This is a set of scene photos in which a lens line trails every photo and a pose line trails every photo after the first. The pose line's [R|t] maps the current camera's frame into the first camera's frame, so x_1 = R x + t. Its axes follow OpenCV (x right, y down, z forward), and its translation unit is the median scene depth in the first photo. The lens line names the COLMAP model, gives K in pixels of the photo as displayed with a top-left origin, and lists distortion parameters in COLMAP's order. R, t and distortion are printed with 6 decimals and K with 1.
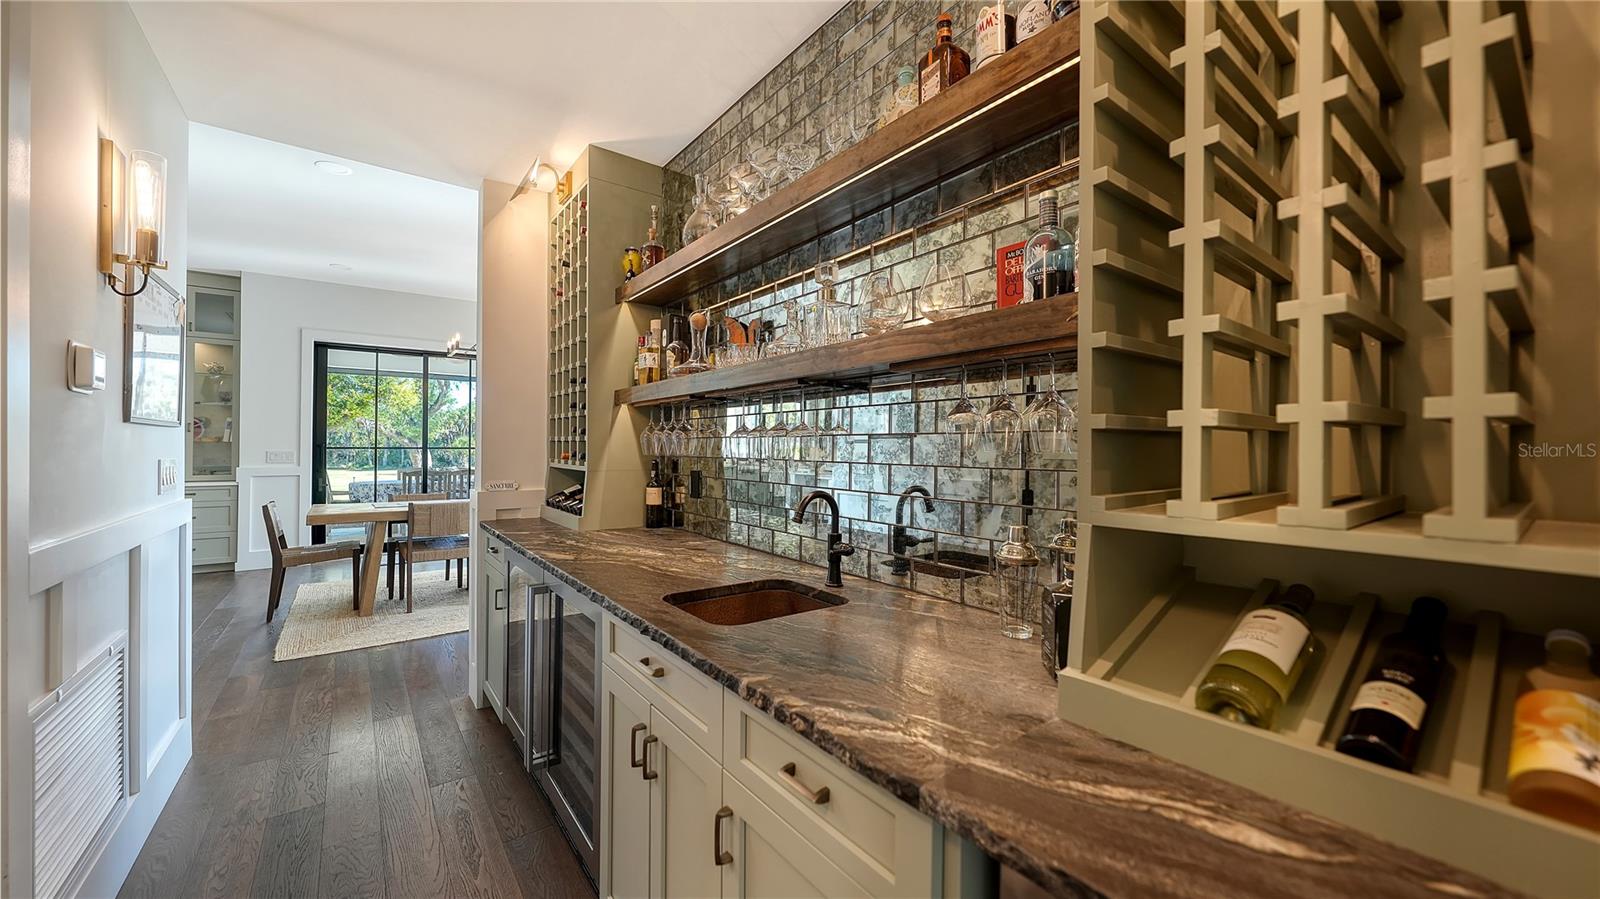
lens RADIAL K [[587.6, 0, 798.0], [0, 587.6, 446.6], [0, 0, 1]] dist [-0.001156, -0.000120]
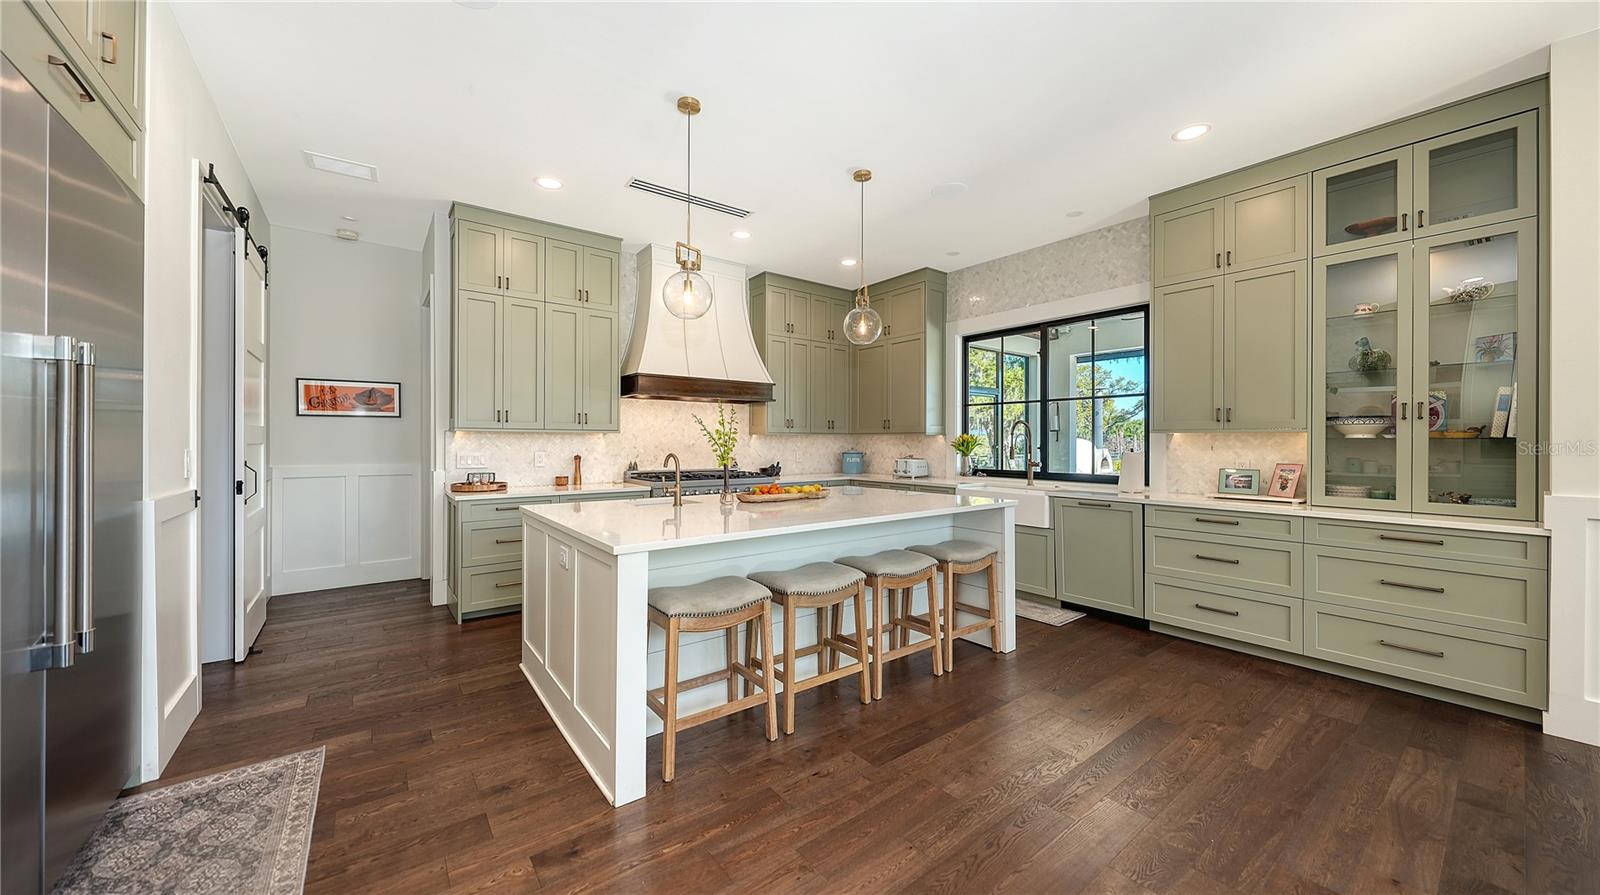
lens RADIAL K [[557.0, 0, 785.0], [0, 557.0, 437.8], [0, 0, 1]] dist [0.000066, 0.000106]
pose [[-0.001390, -0.007376, -0.999972, -0.539178], [-0.000378, 0.999973, -0.007375, -0.004506], [0.999999, 0.000368, -0.001393, 0.434386]]
